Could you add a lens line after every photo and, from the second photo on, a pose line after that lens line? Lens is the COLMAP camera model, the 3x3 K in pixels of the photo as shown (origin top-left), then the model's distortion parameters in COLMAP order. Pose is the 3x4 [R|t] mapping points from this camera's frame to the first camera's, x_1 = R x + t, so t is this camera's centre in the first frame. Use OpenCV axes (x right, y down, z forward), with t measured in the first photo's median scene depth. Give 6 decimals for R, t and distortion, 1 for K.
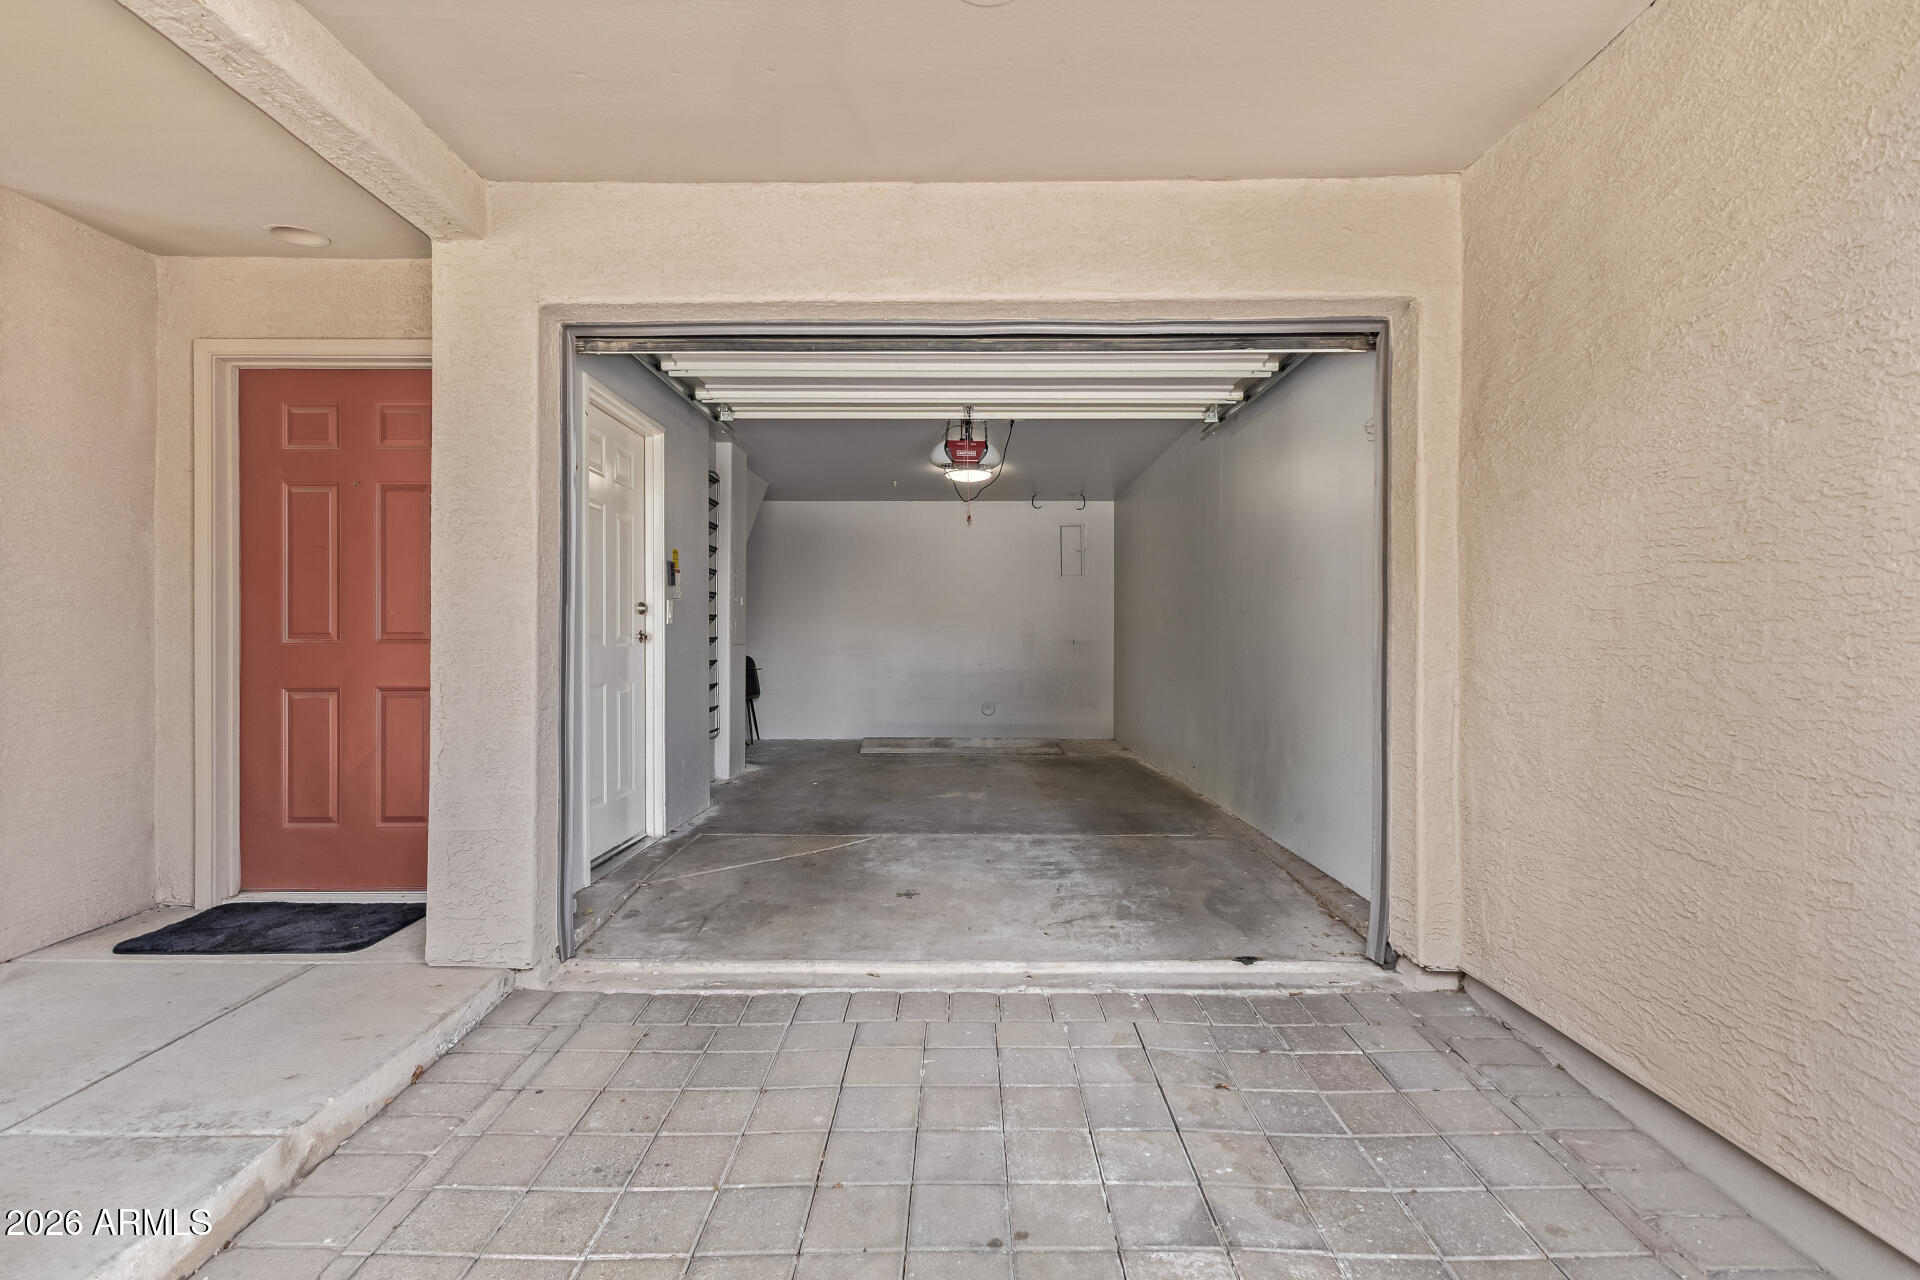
lens RADIAL K [[941.3, 0, 961.1], [0, 941.3, 636.7], [0, 0, 1]] dist [0.011270, -0.000737]
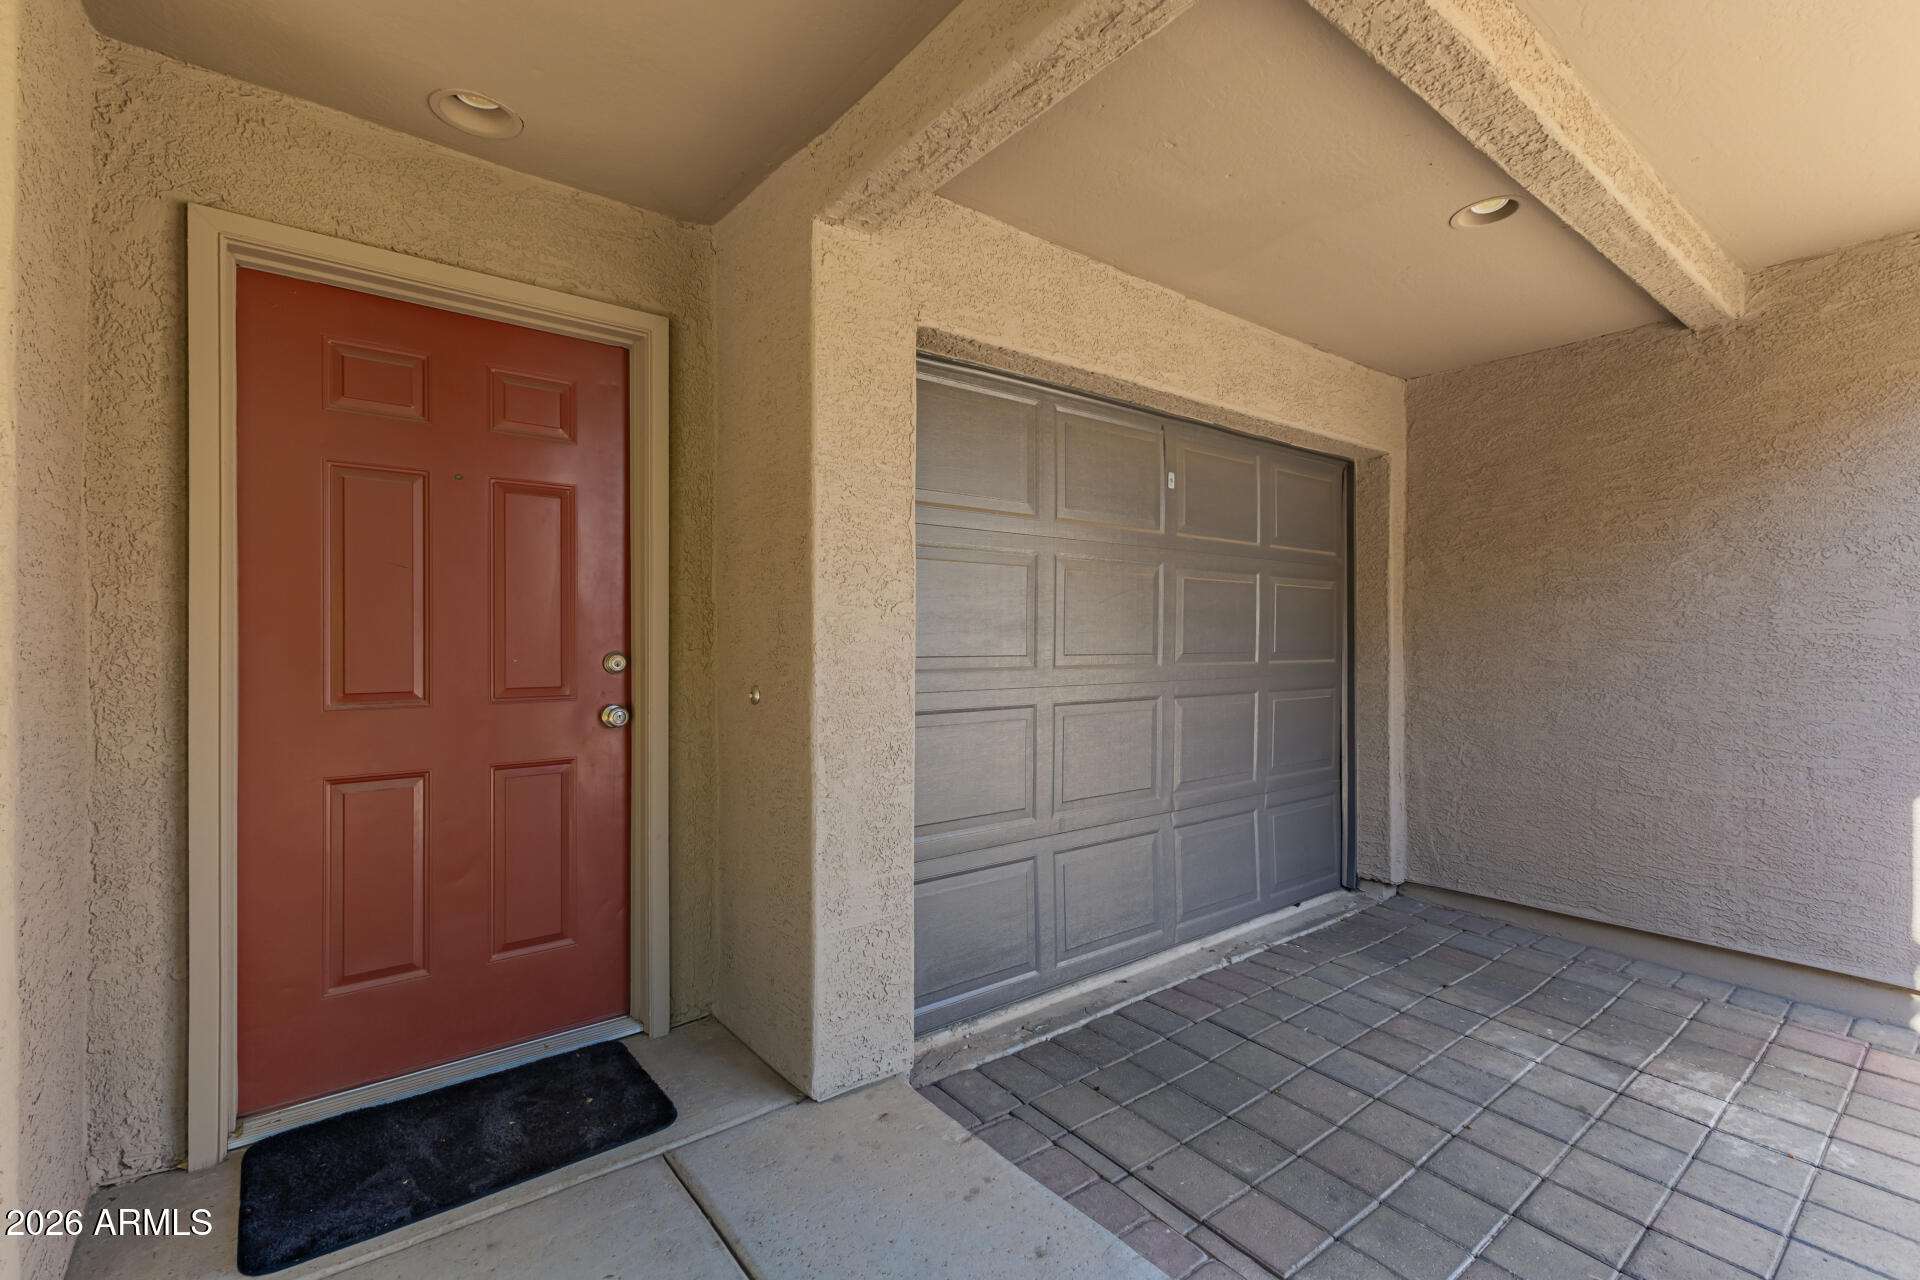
lens RADIAL K [[829.4, 0, 966.7], [0, 829.4, 639.6], [0, 0, 1]] dist [0.014809, -0.005235]
pose [[0.786207, 0.000817, 0.617963, -0.905268], [-0.001221, 0.999999, 0.000231, -0.052911], [-0.617963, -0.000936, 0.786207, 0.352136]]
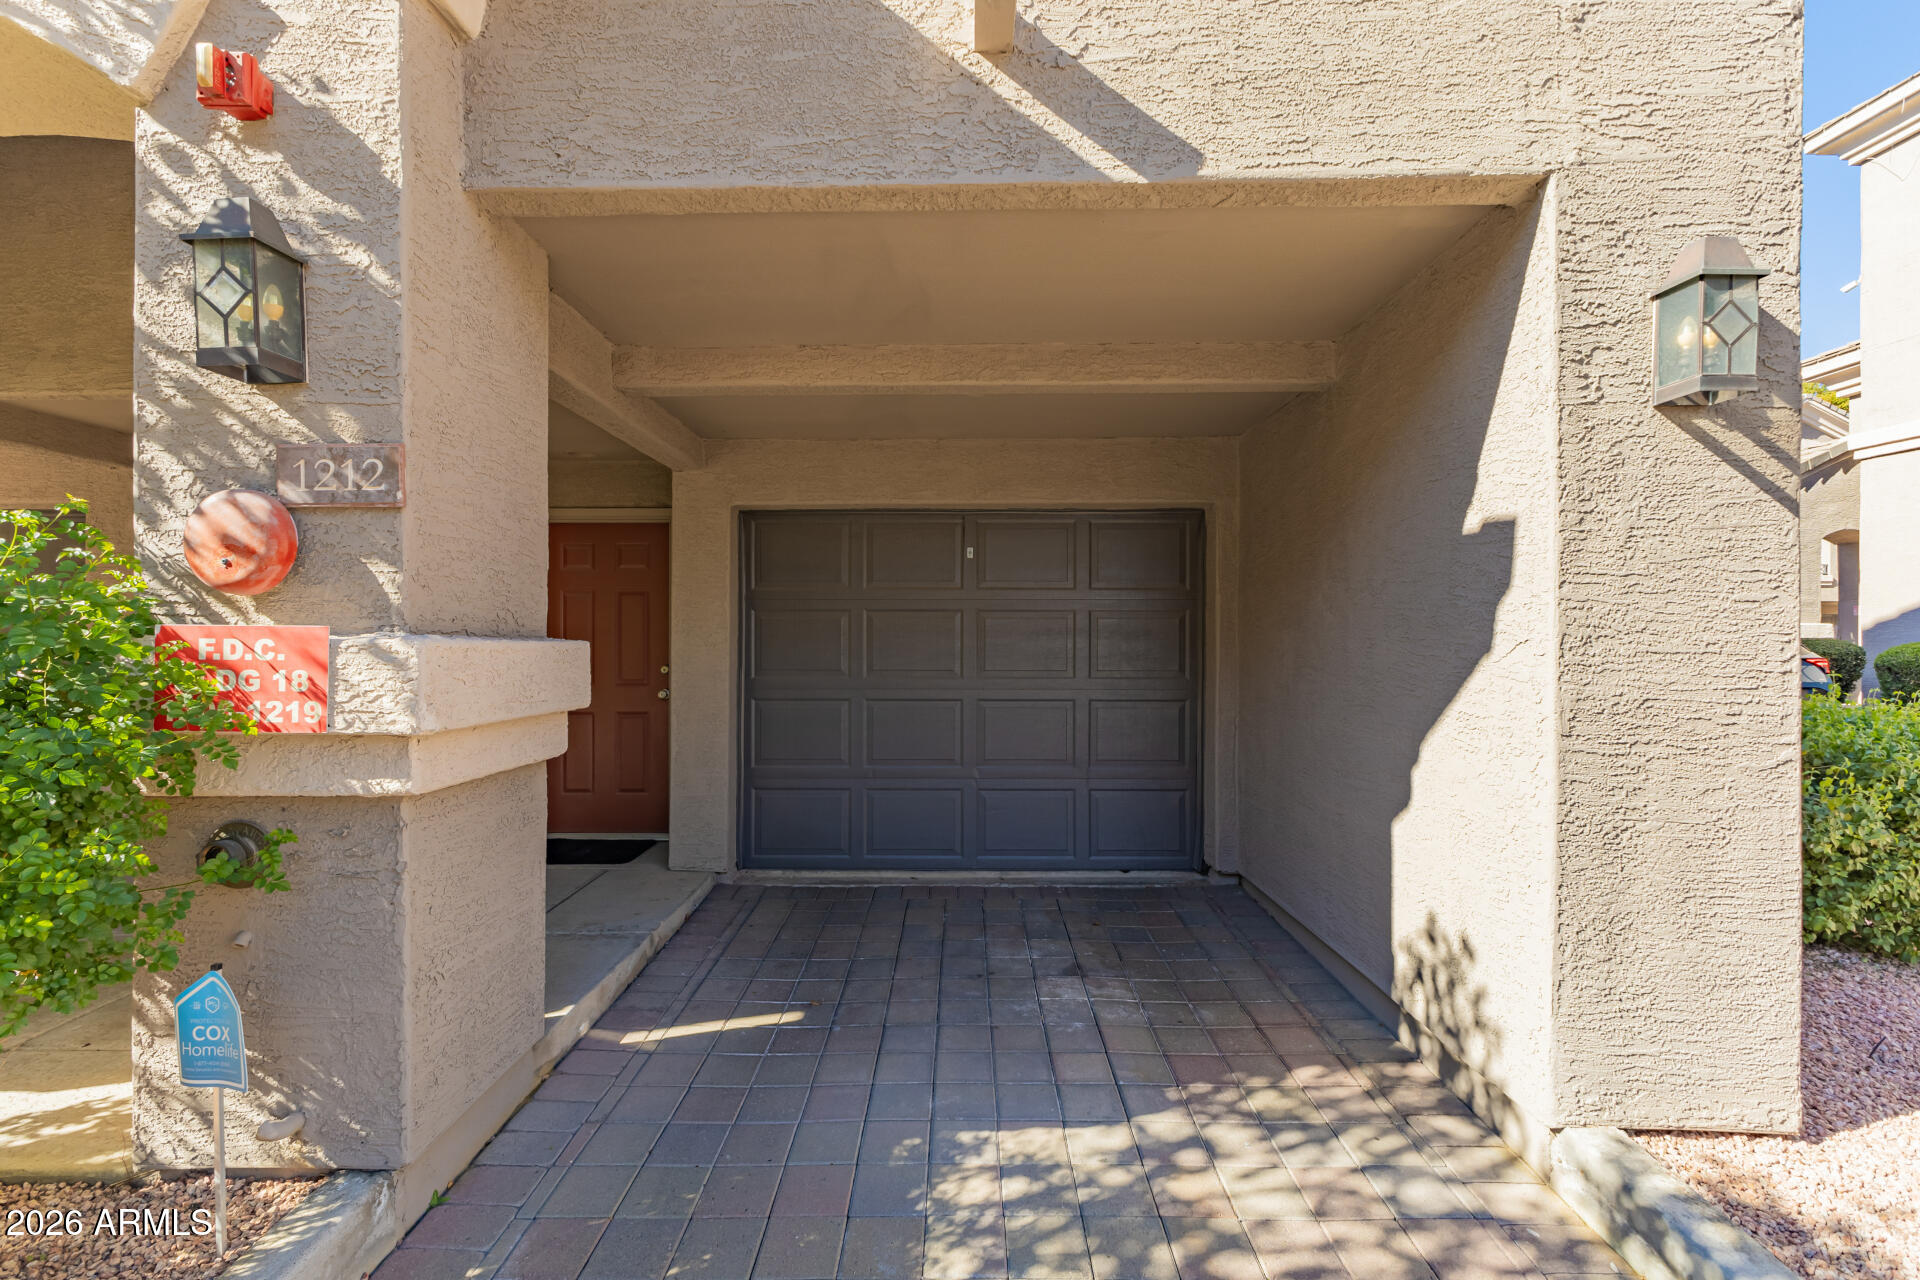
lens RADIAL K [[829.4, 0, 955.3], [0, 829.4, 640.9], [0, 0, 1]] dist [0.014809, -0.005235]
pose [[0.999972, 0.000121, -0.007502, -0.004786], [-0.000085, 0.999988, 0.004829, -0.100995], [0.007502, -0.004828, 0.999960, -0.594345]]
